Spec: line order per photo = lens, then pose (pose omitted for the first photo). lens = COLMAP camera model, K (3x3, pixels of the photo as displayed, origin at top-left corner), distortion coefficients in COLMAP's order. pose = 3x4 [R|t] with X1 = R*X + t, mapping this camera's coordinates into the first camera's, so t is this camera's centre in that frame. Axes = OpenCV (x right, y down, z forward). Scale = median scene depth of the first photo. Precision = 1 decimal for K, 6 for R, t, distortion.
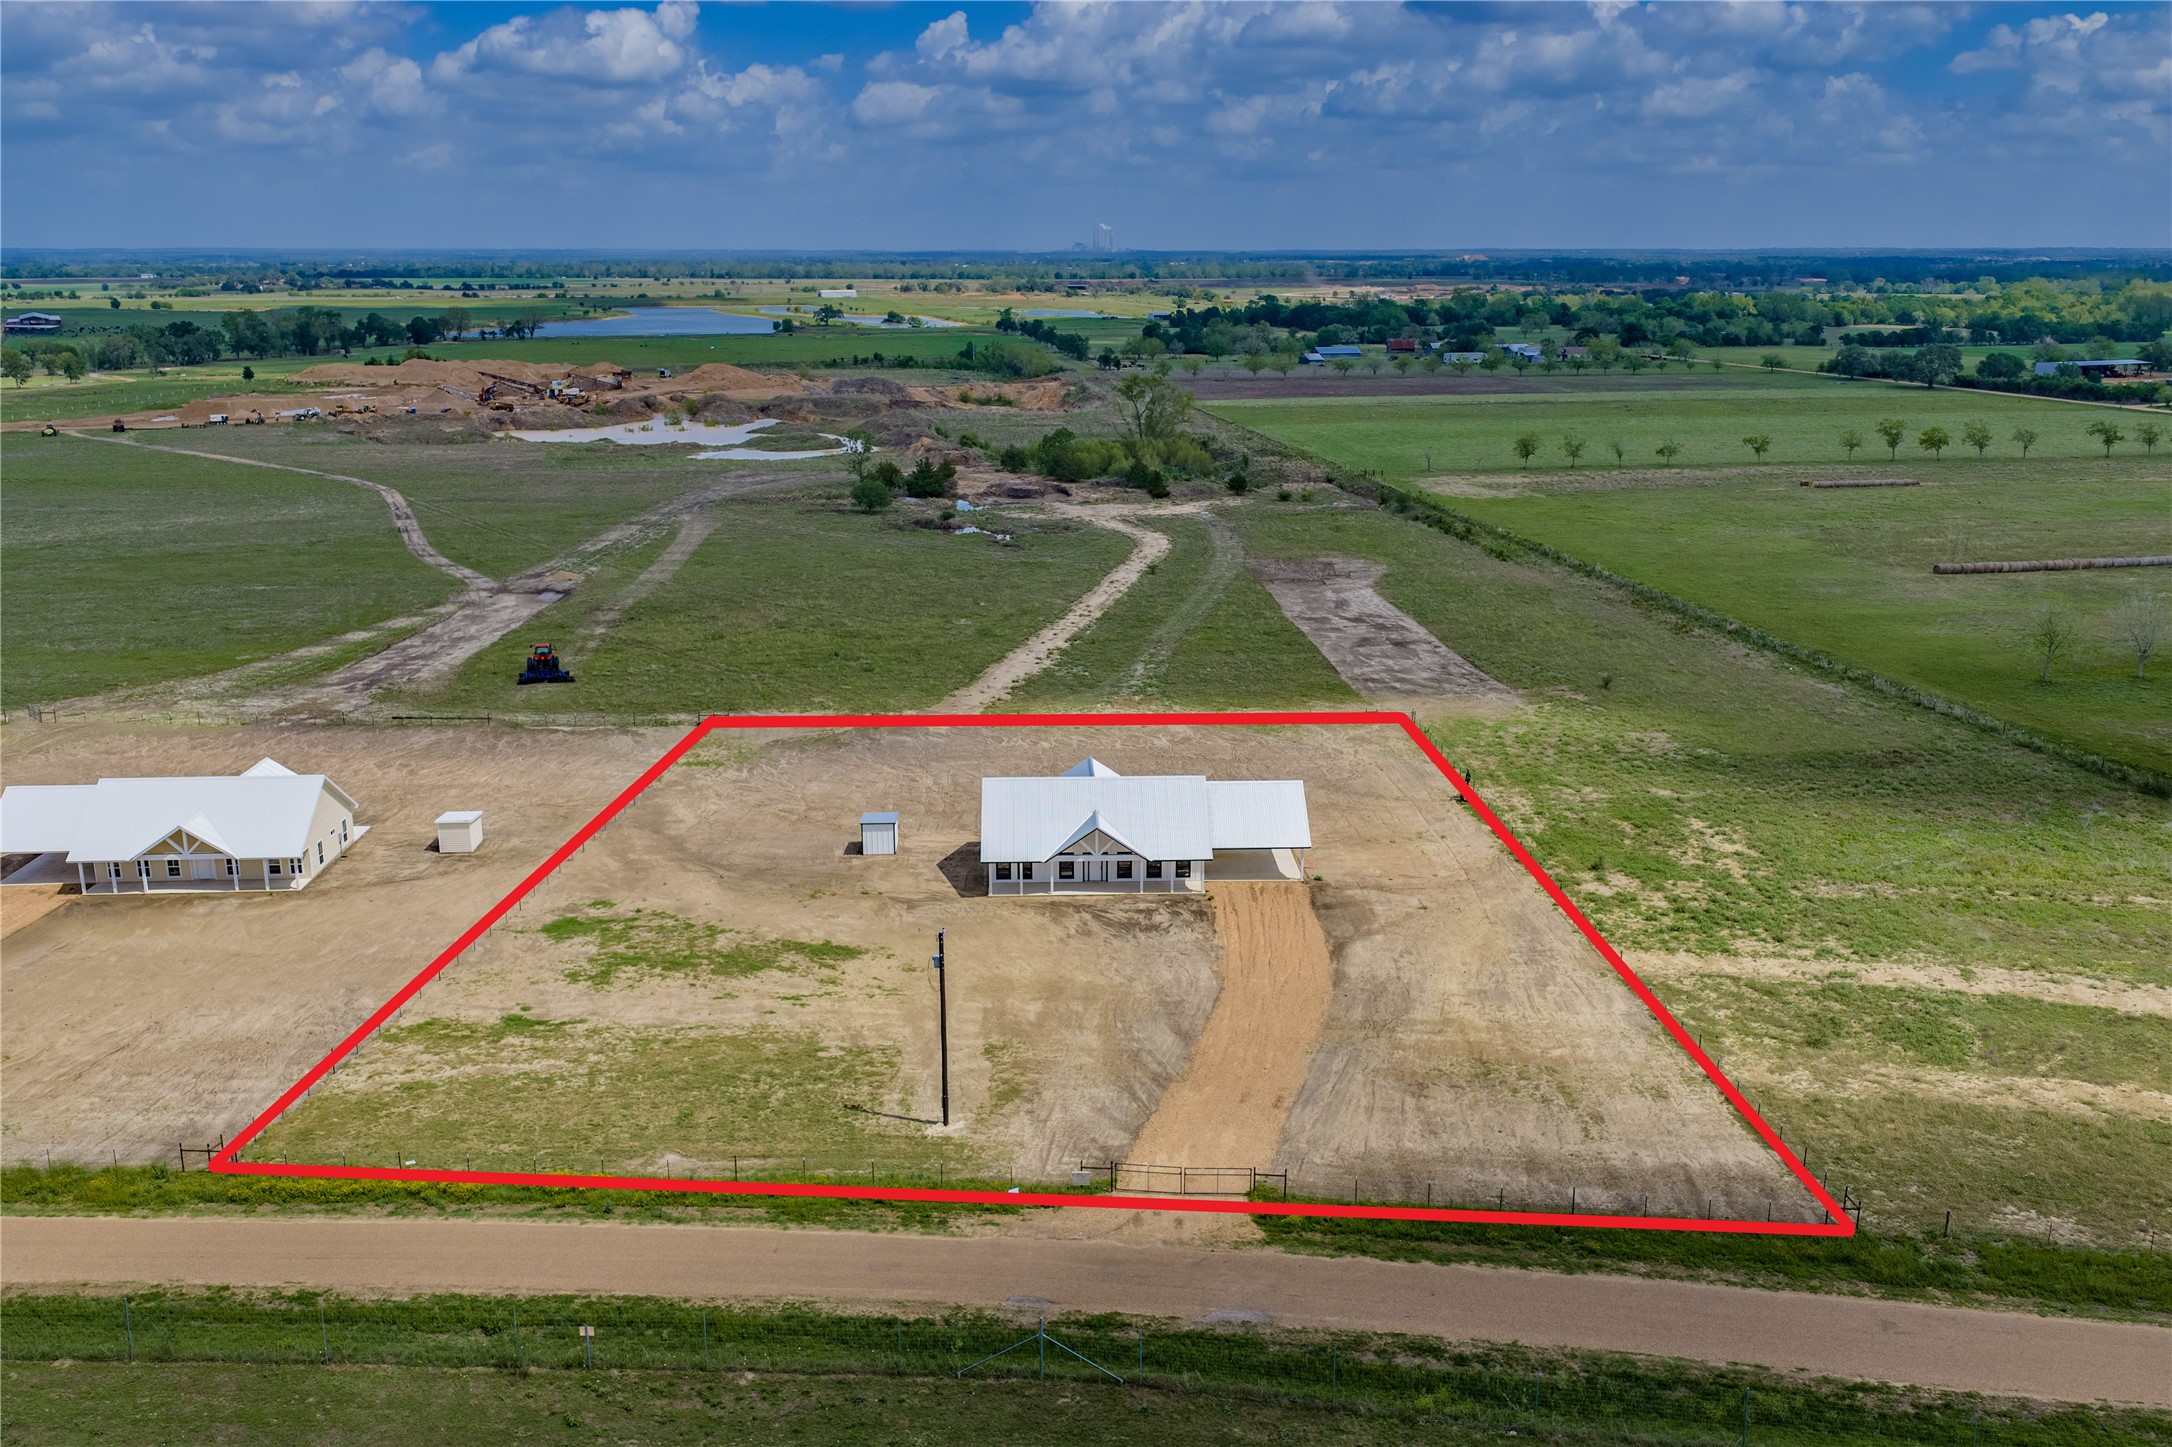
lens RADIAL K [[1804.7, 0, 1099.2], [0, 1804.7, 731.8], [0, 0, 1]] dist [0.014149, -0.017041]
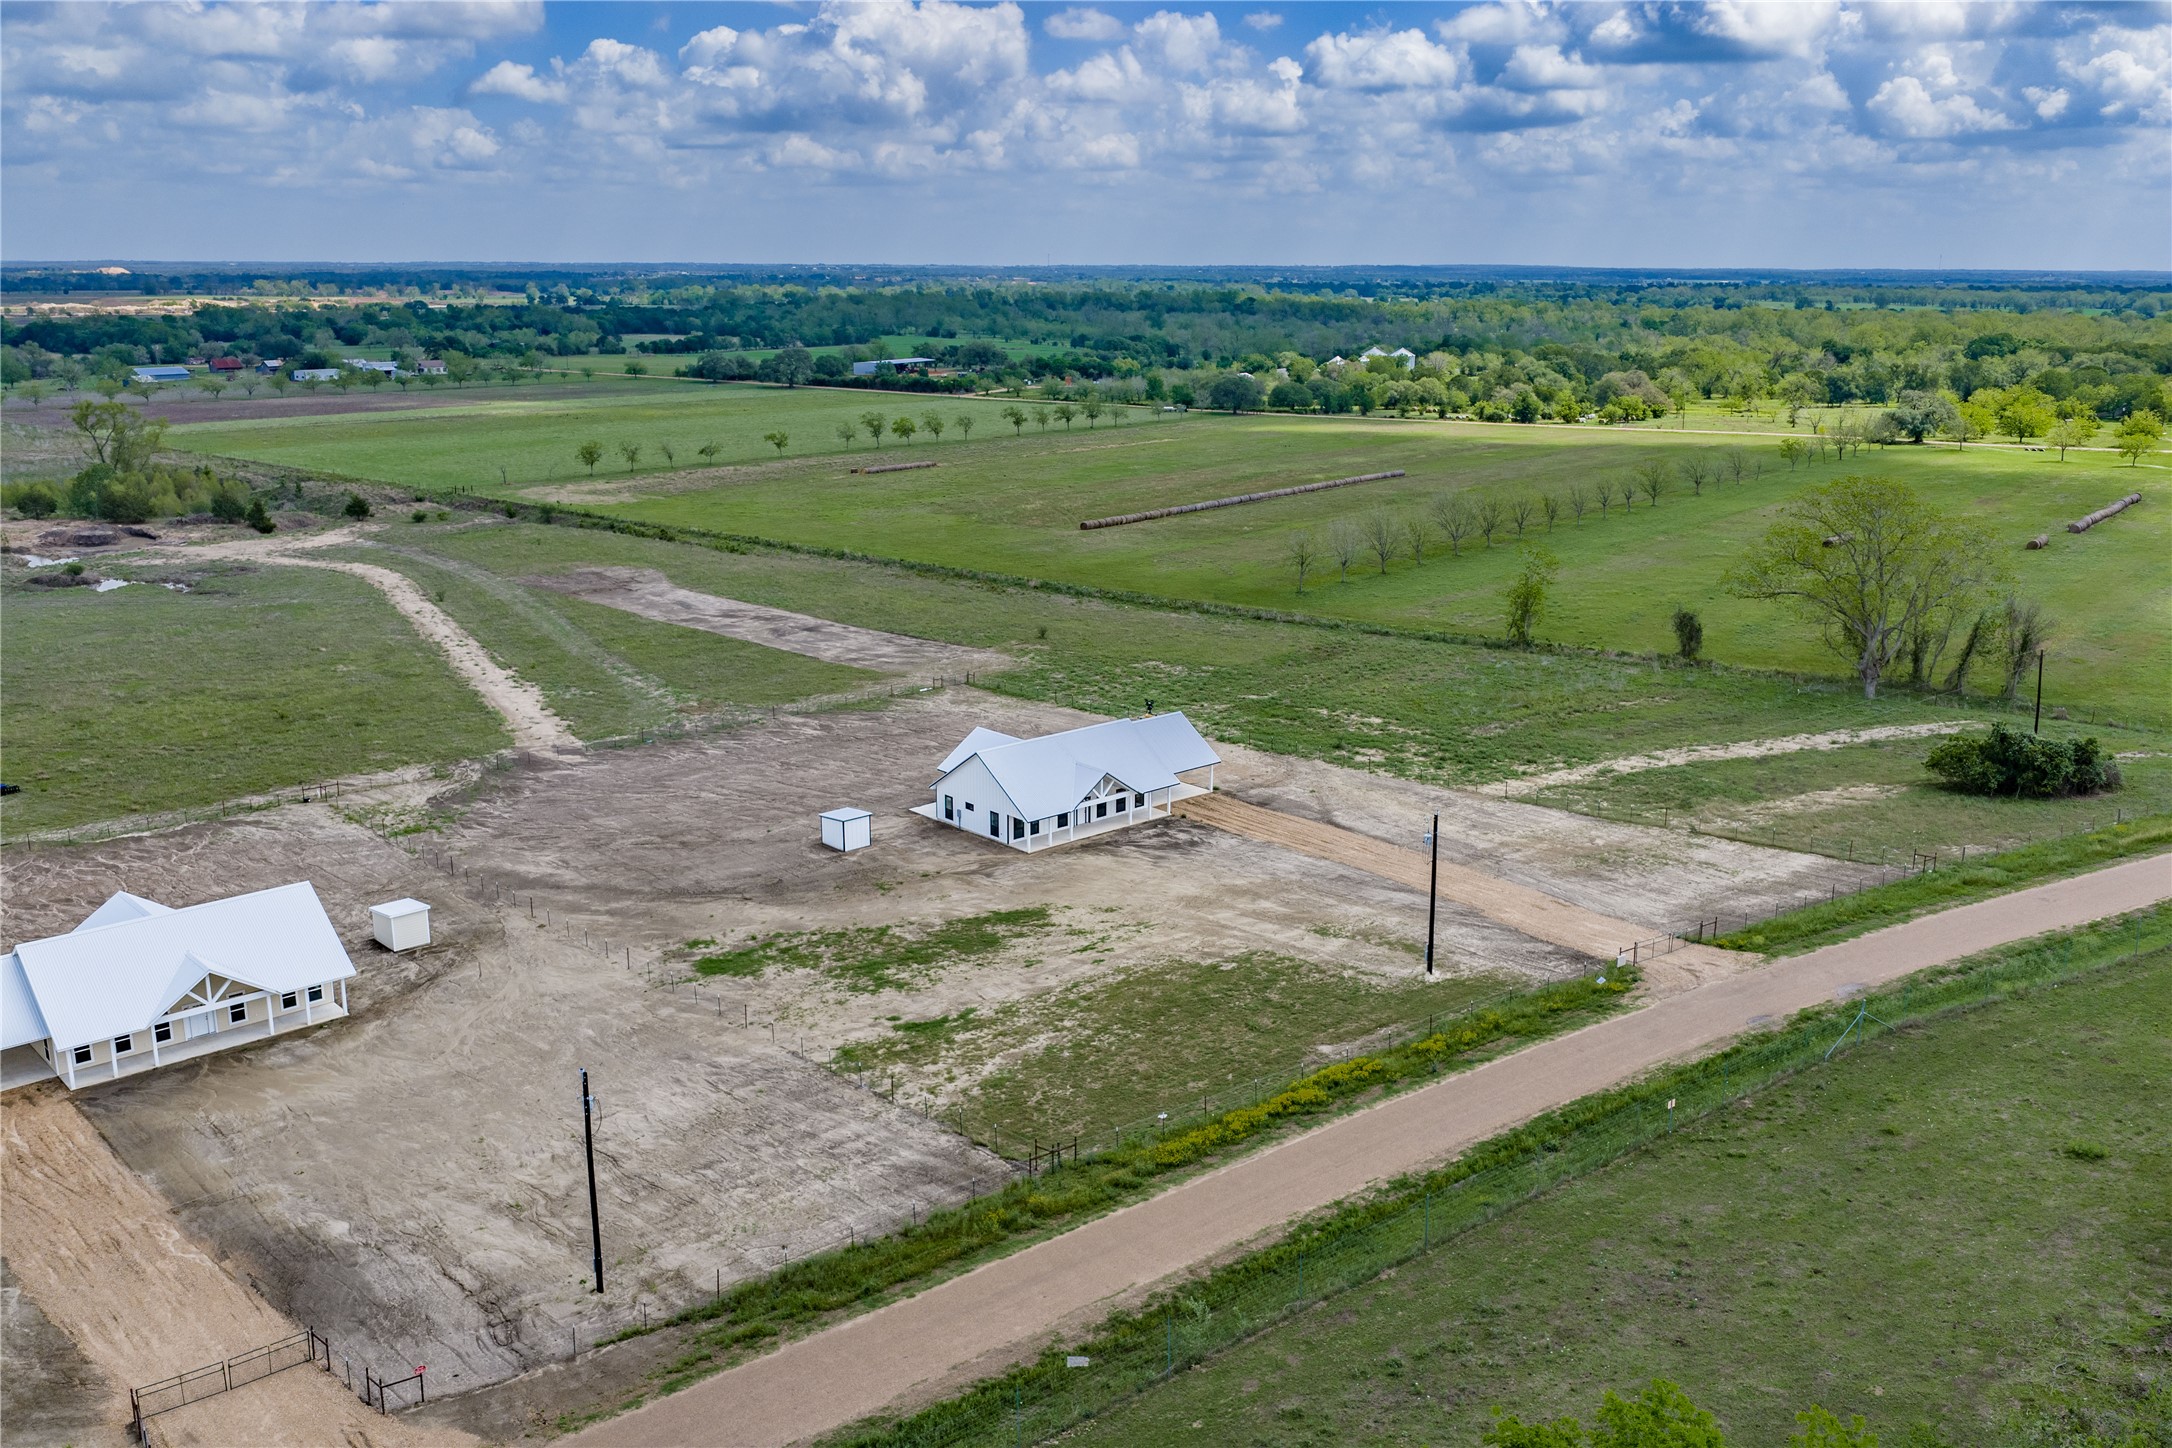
lens RADIAL K [[1791.6, 0, 1092.1], [0, 1791.6, 727.9], [0, 0, 1]] dist [0.022483, -0.041808]
pose [[0.766620, -0.155333, 0.623029, -0.788563], [0.160167, 0.985887, 0.048719, -0.033578], [-0.621804, 0.062440, 0.780680, 0.146096]]
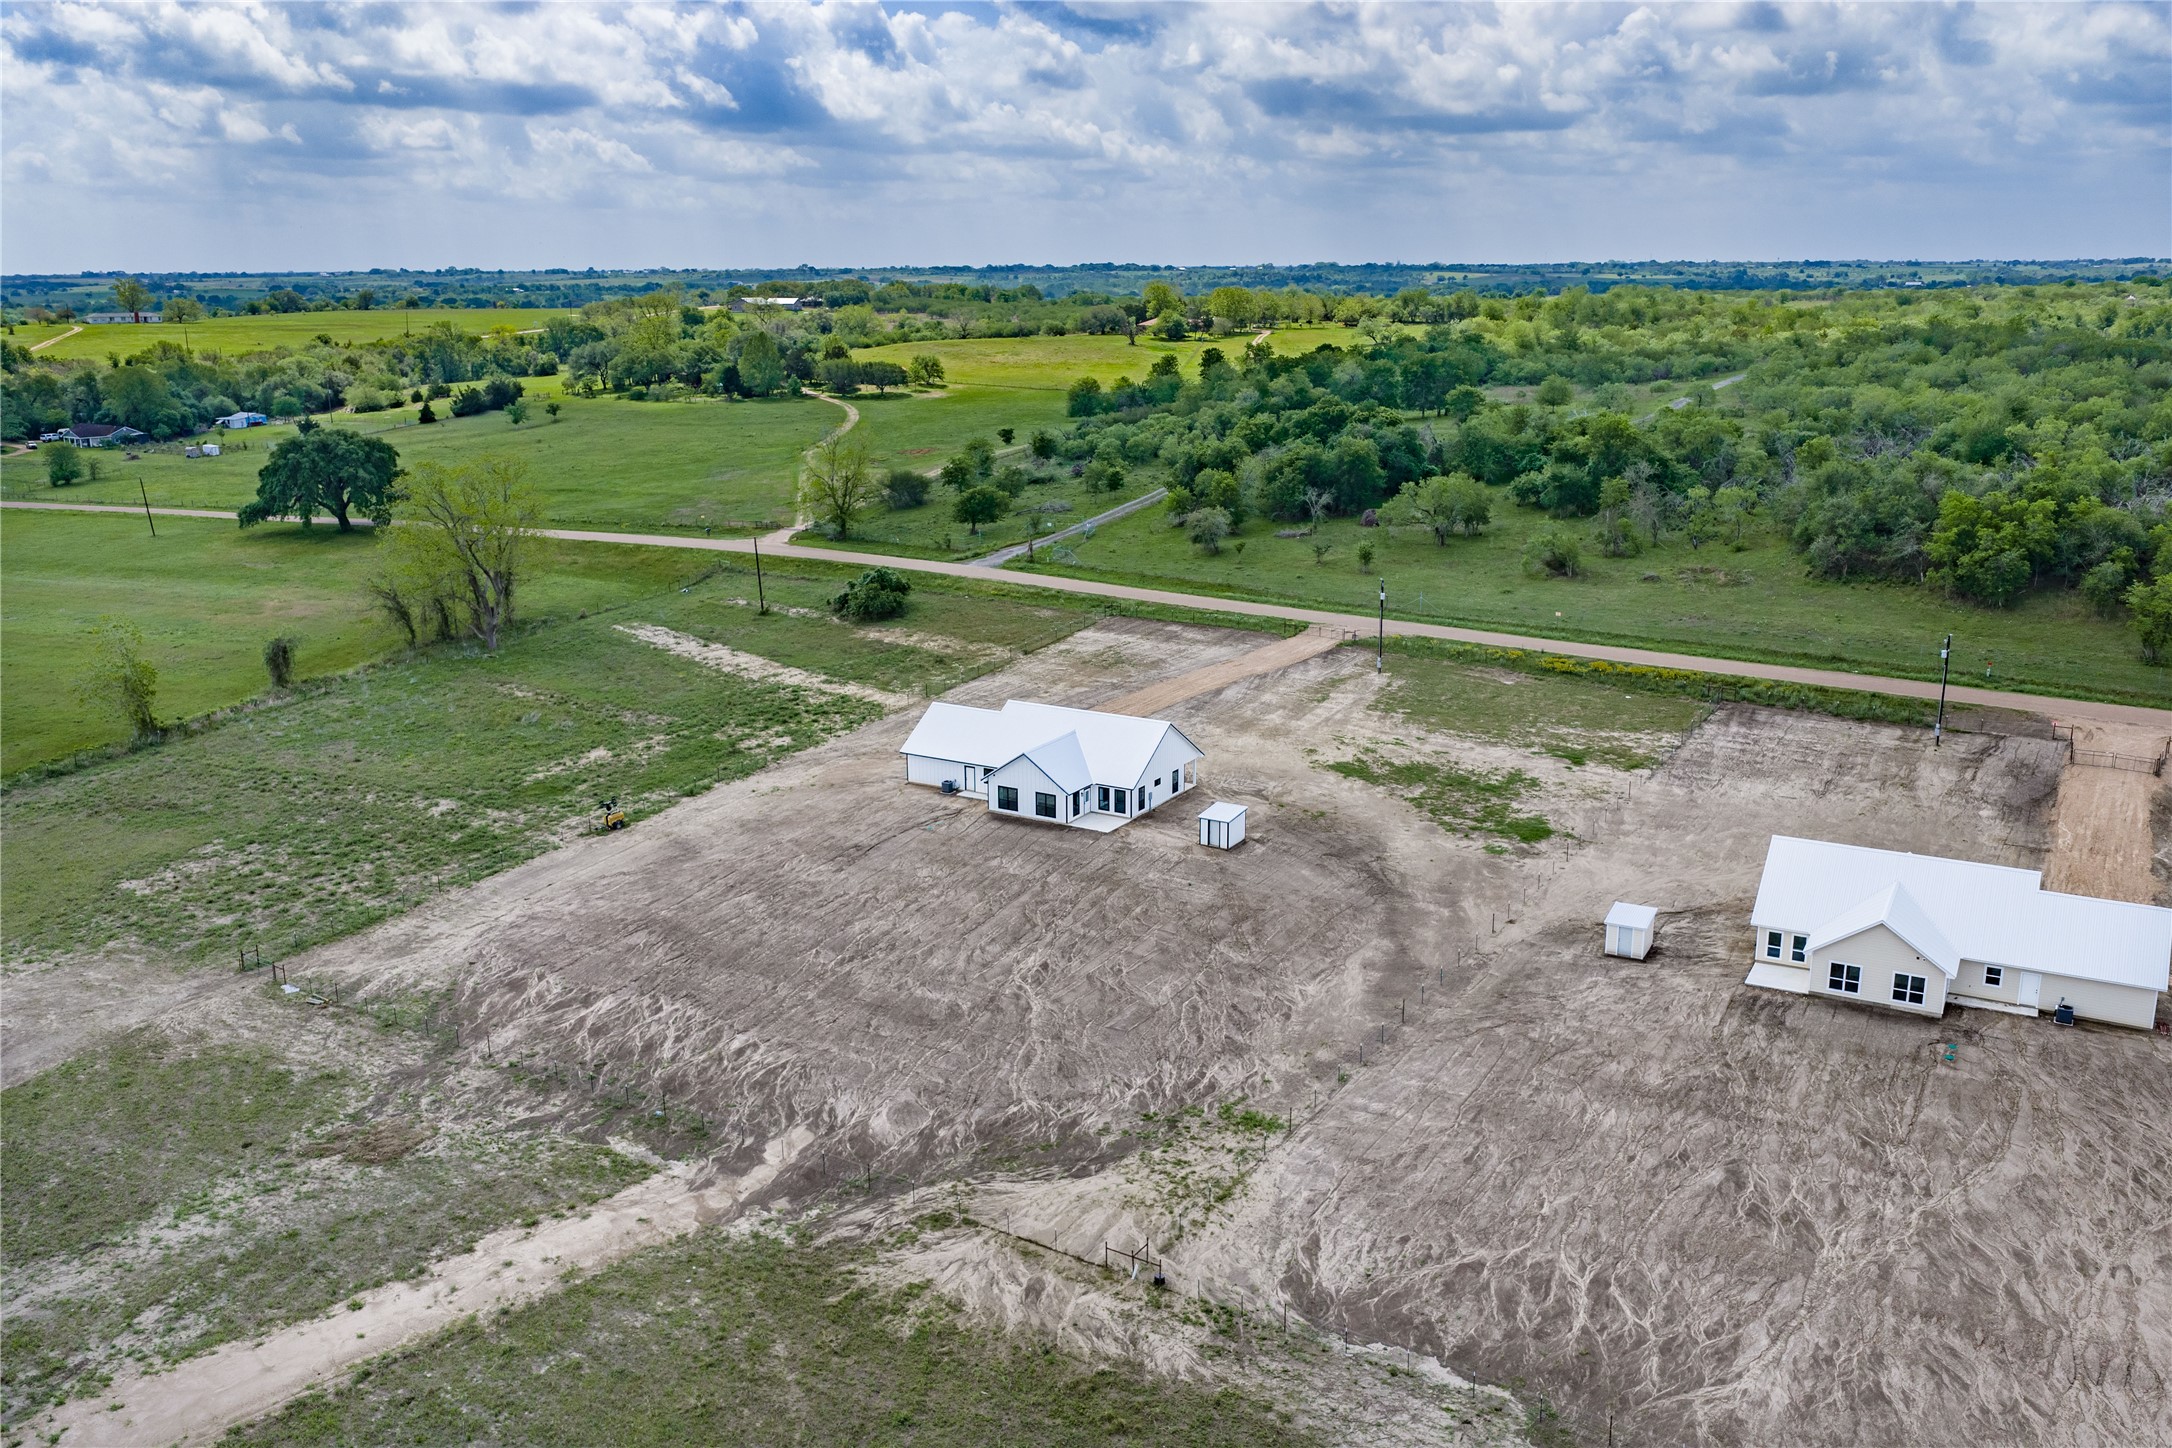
lens RADIAL K [[1791.6, 0, 1092.1], [0, 1791.6, 727.9], [0, 0, 1]] dist [0.022483, -0.041808]
pose [[-0.841078, -0.129940, 0.525074, -0.729565], [0.144750, 0.881247, 0.449947, -0.576408], [-0.521186, 0.454445, -0.722388, 2.170365]]
